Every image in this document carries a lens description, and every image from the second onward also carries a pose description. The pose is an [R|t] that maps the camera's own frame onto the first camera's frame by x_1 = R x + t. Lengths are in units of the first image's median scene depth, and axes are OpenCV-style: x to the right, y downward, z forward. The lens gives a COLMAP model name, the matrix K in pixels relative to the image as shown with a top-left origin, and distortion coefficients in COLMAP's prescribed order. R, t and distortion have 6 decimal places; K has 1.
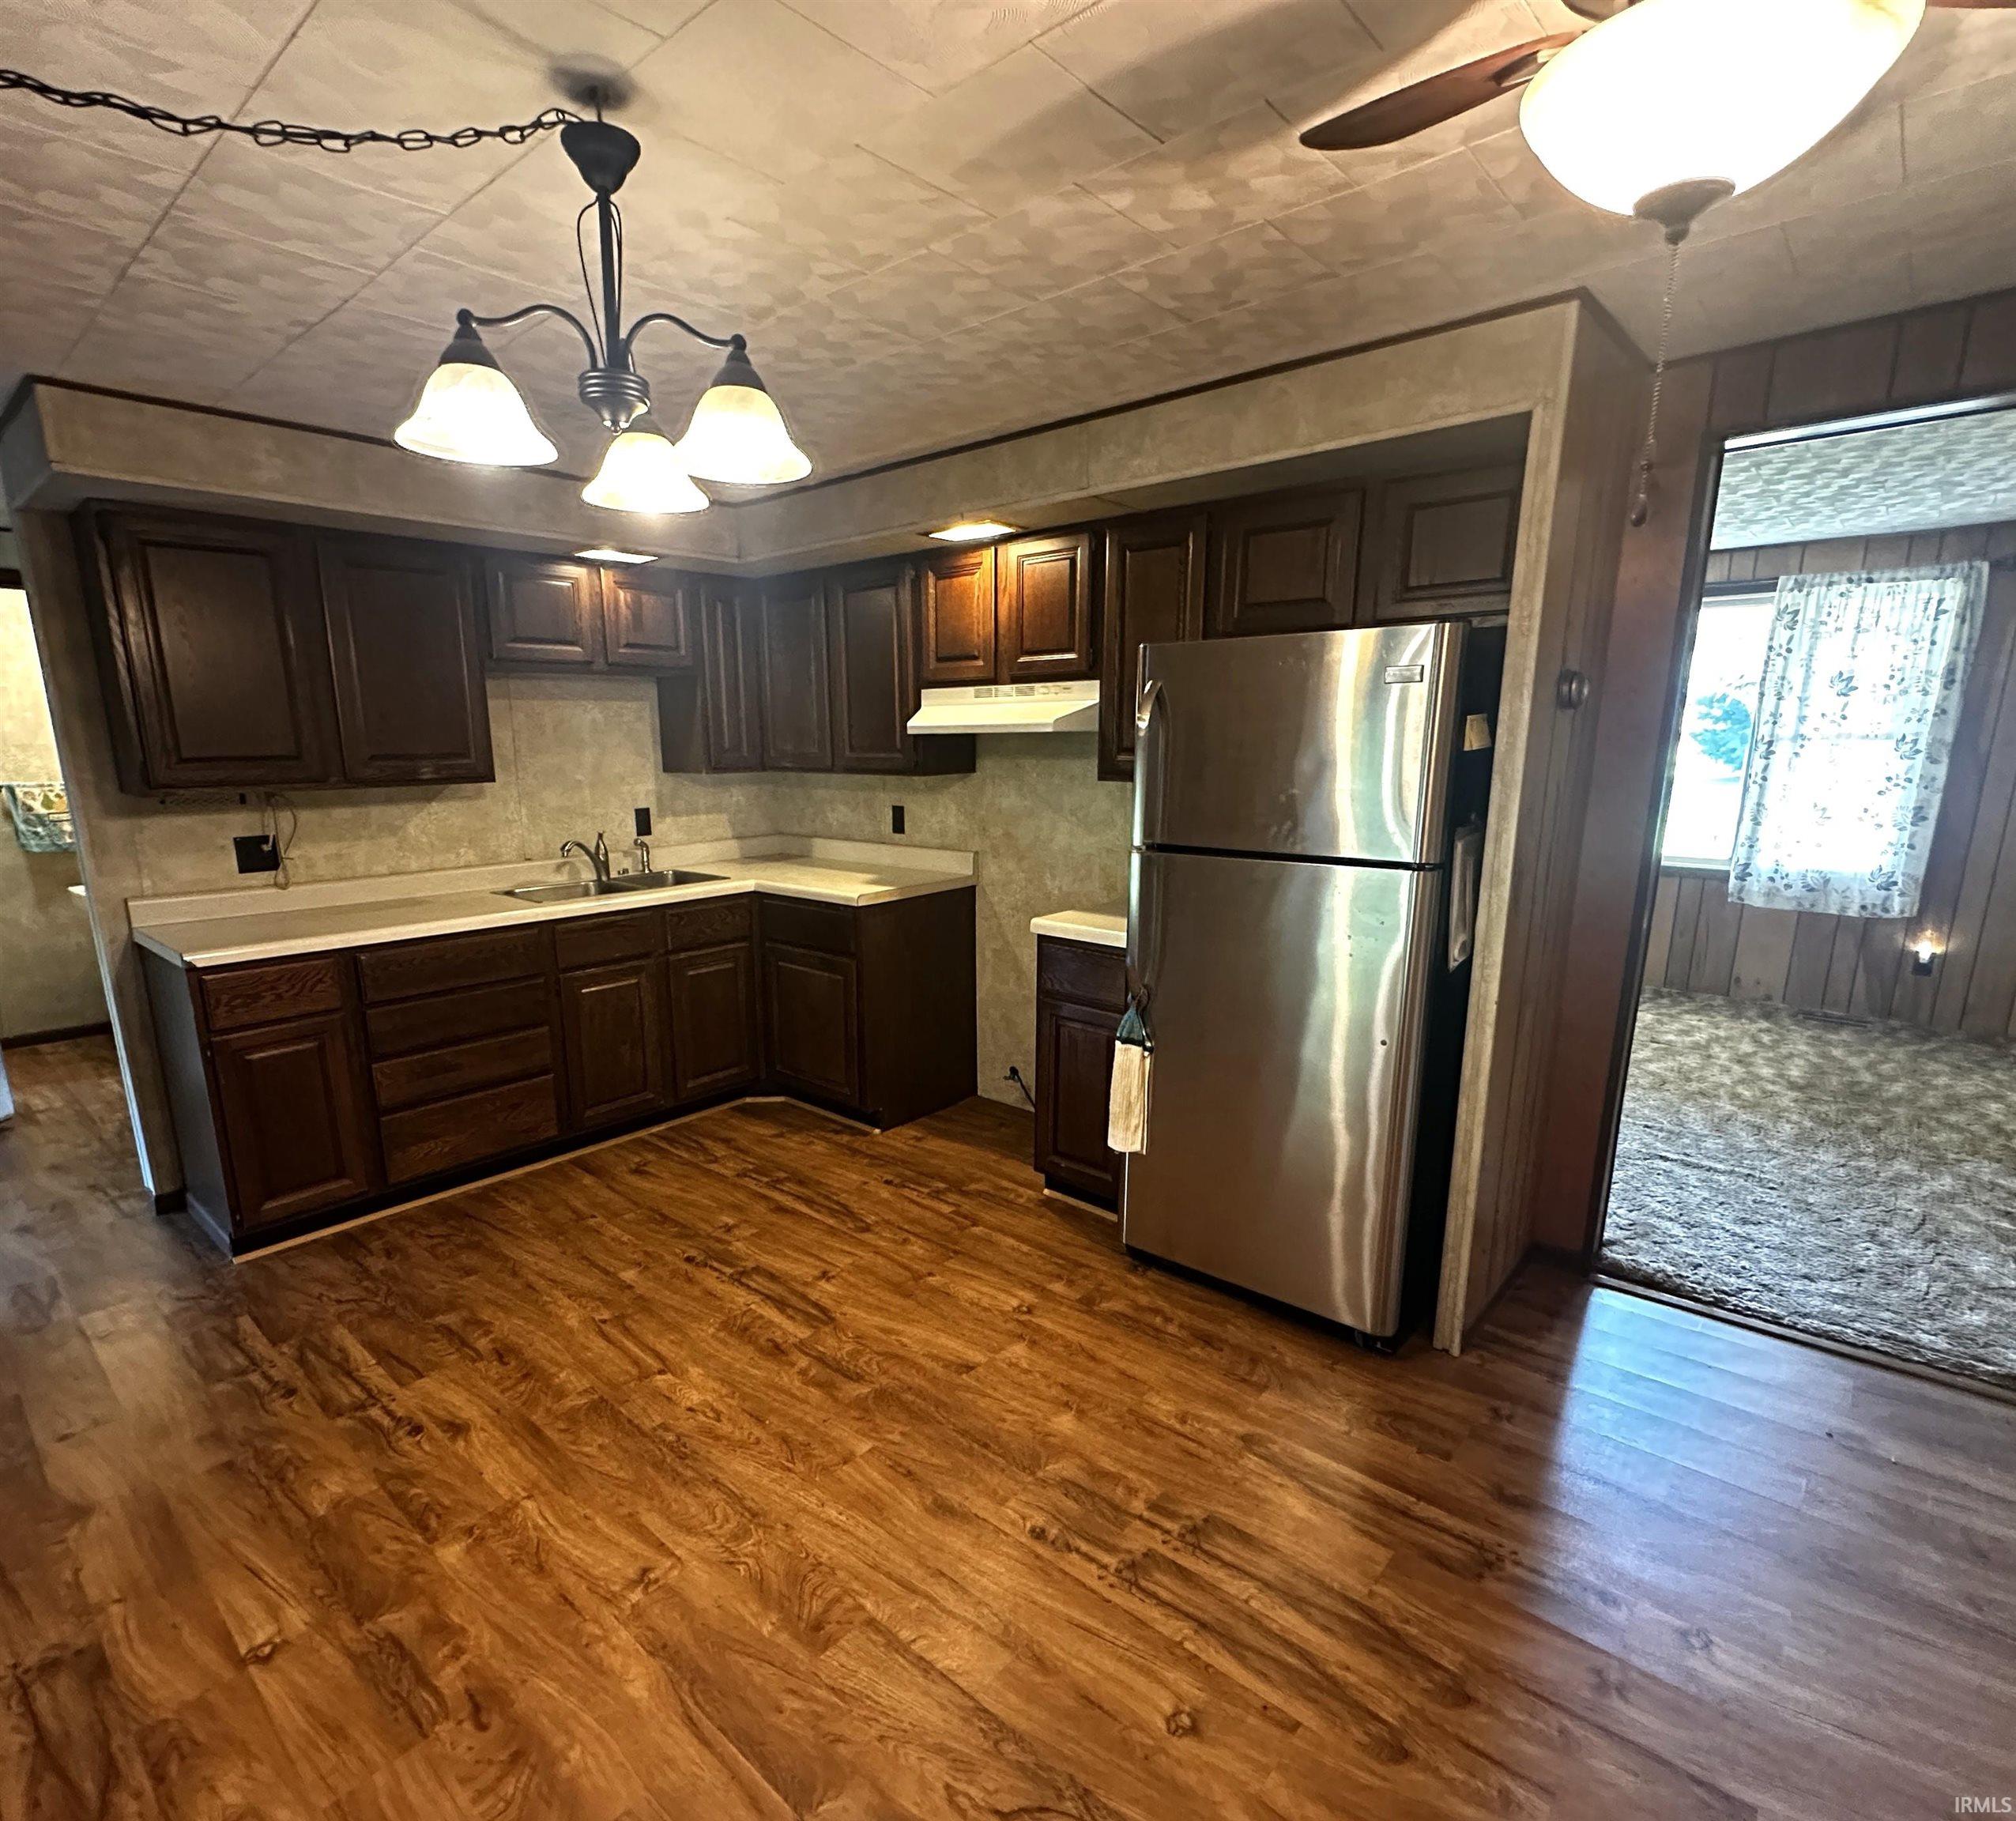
lens RADIAL K [[1054.5, 0, 946.7], [0, 1054.5, 975.3], [0, 0, 1]] dist [0.001769, -0.000587]
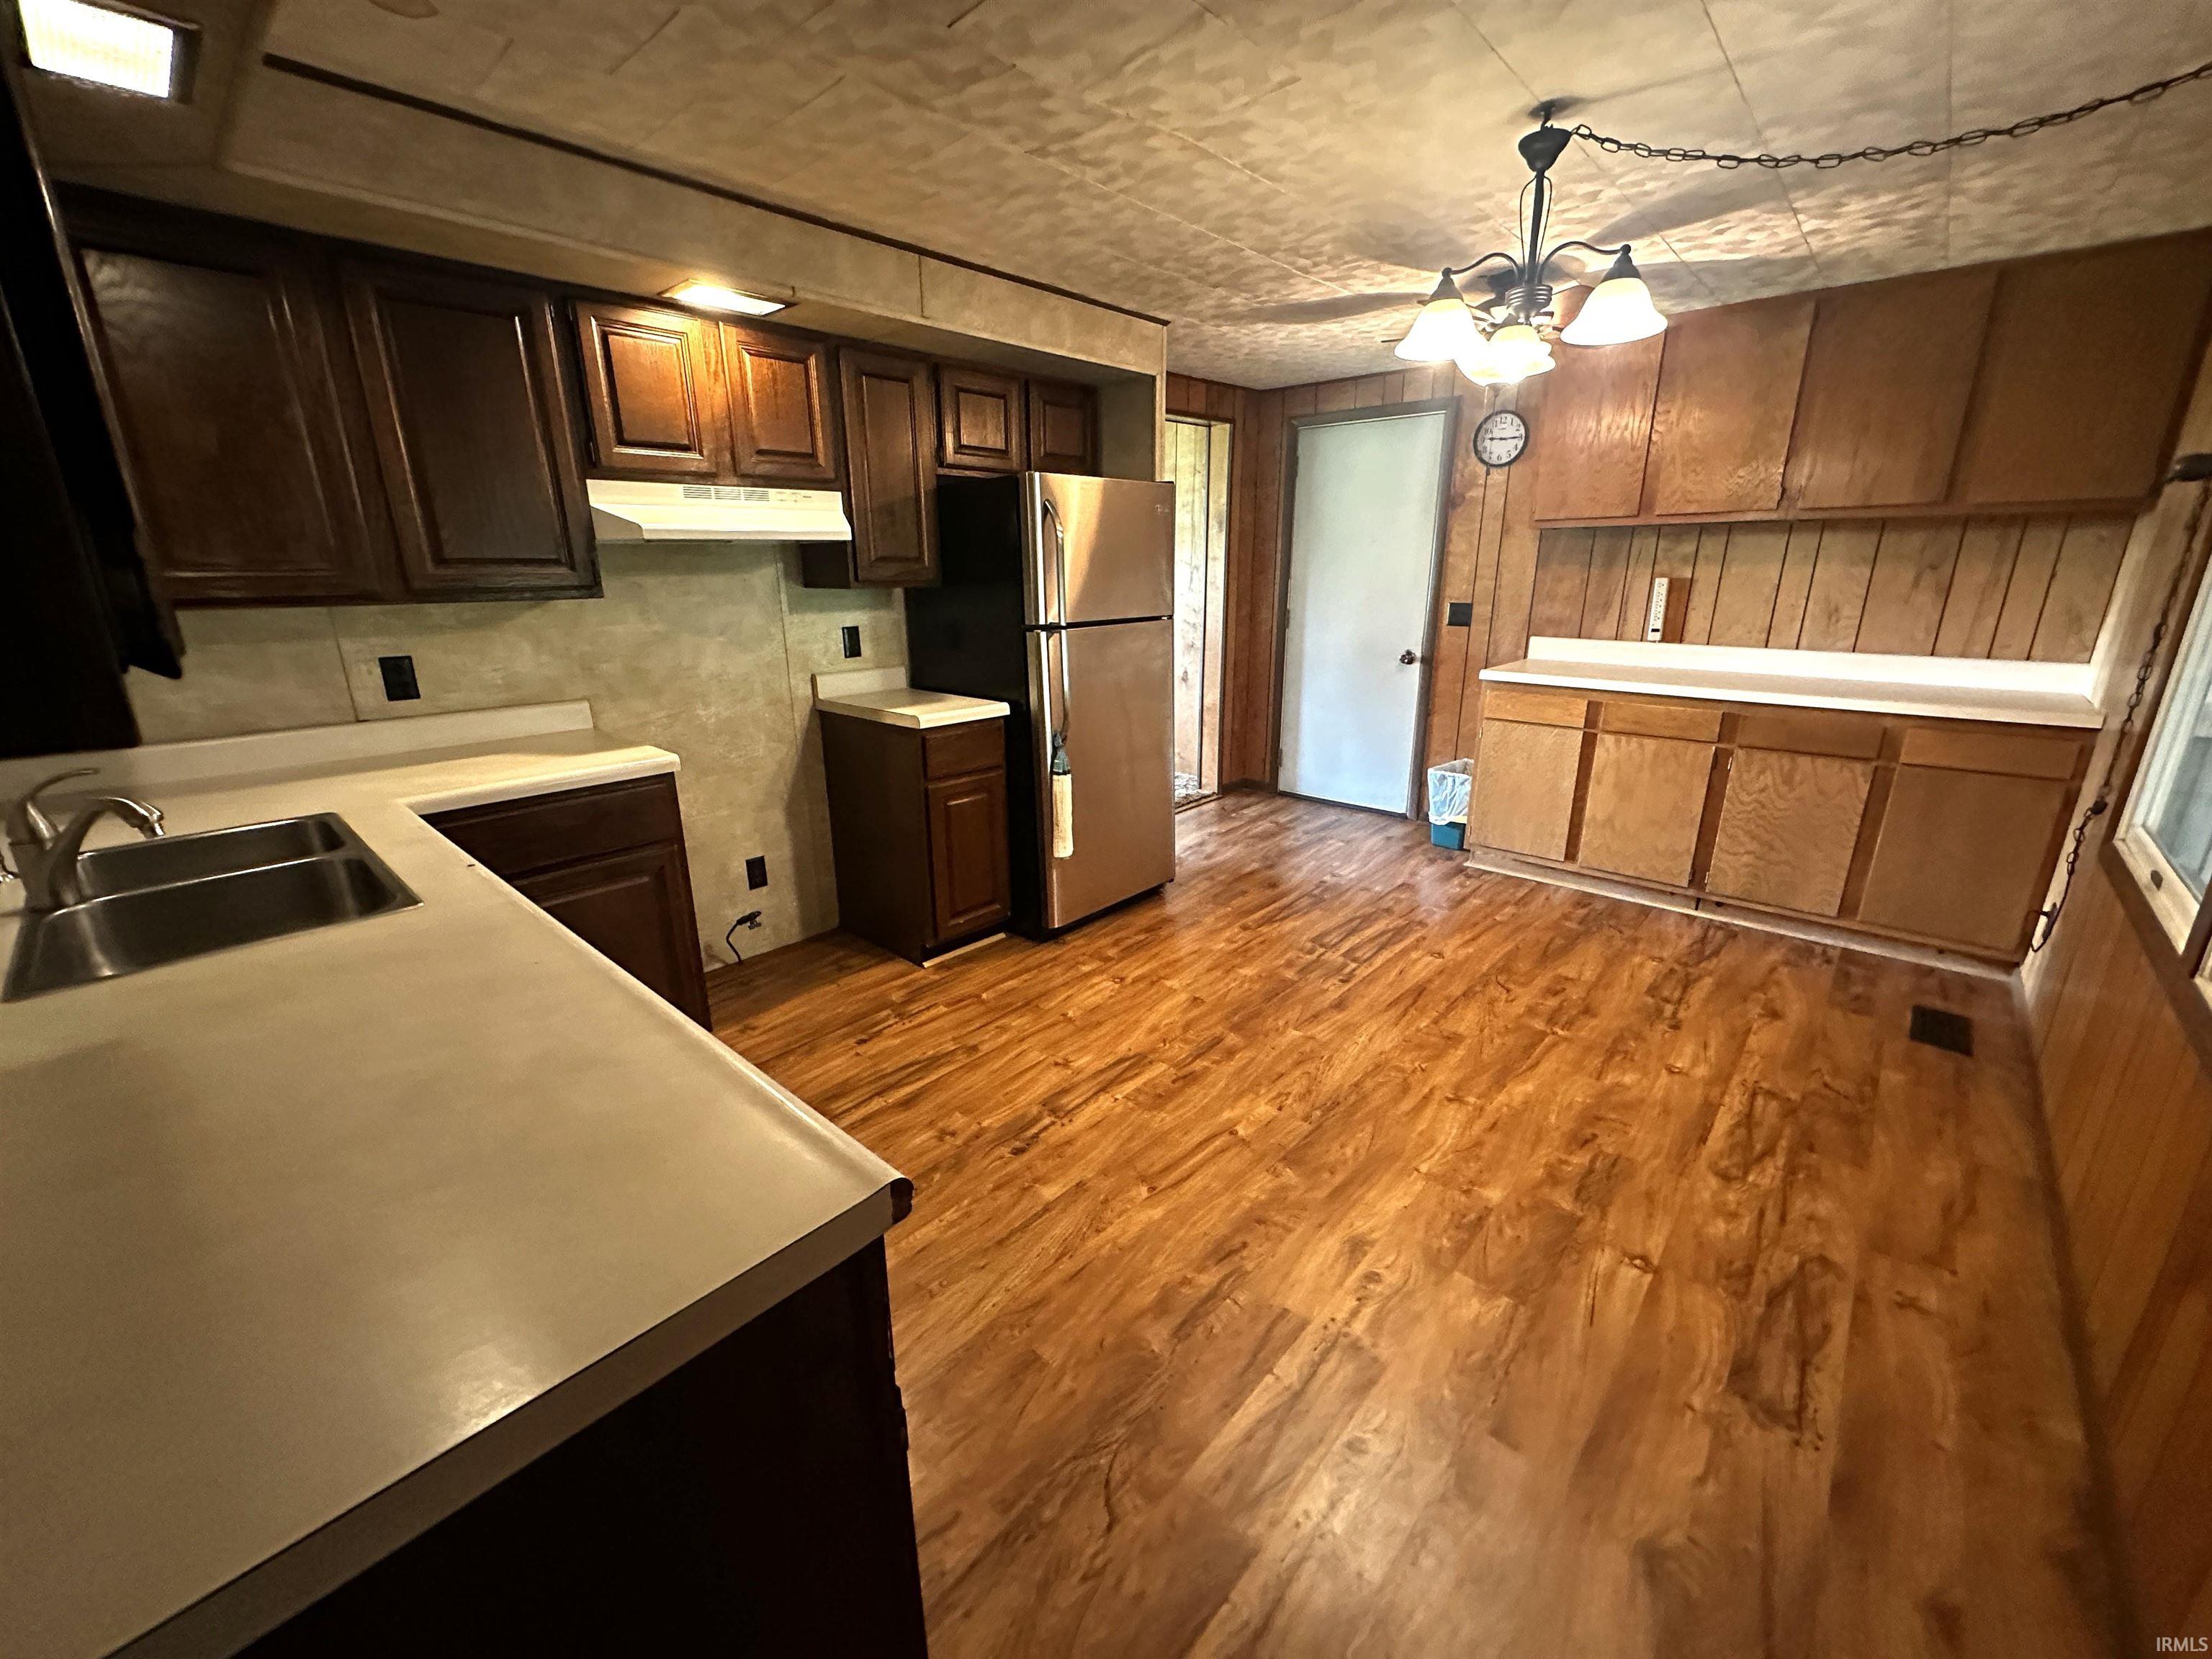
lens RADIAL K [[883.4, 0, 1104.4], [0, 883.4, 832.9], [0, 0, 1]] dist [-0.000049, -0.000107]
pose [[-0.016696, -0.280912, 0.959588, -1.147732], [0.236505, 0.931378, 0.276769, -0.206953], [-0.971487, 0.231569, 0.050887, 1.109363]]
